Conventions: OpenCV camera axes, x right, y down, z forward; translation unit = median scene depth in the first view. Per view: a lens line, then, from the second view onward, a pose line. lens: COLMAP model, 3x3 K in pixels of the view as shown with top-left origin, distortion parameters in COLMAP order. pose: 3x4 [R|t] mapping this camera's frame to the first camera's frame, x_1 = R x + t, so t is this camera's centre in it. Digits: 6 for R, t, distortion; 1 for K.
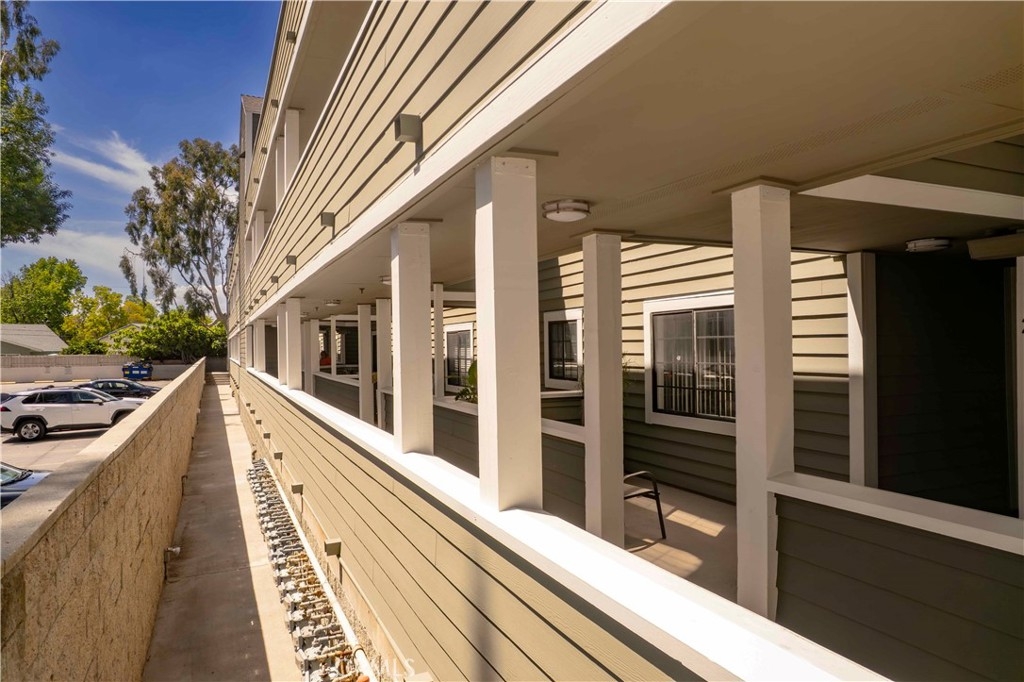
lens RADIAL K [[655.3, 0, 506.3], [0, 655.3, 336.4], [0, 0, 1]] dist [-0.019146, 0.012274]
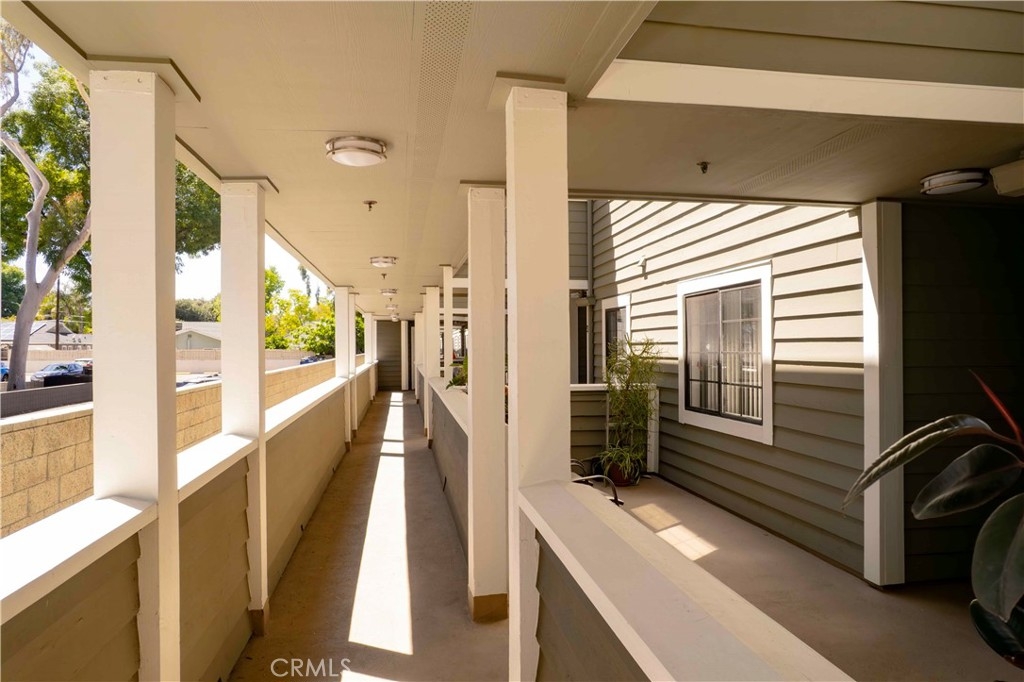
lens RADIAL K [[655.3, 0, 511.5], [0, 655.3, 347.1], [0, 0, 1]] dist [-0.019146, 0.012274]
pose [[0.967047, 0.007369, -0.254490, 0.220254], [-0.002936, 0.999837, 0.017796, 0.017993], [0.254580, -0.016463, 0.966912, 0.108421]]
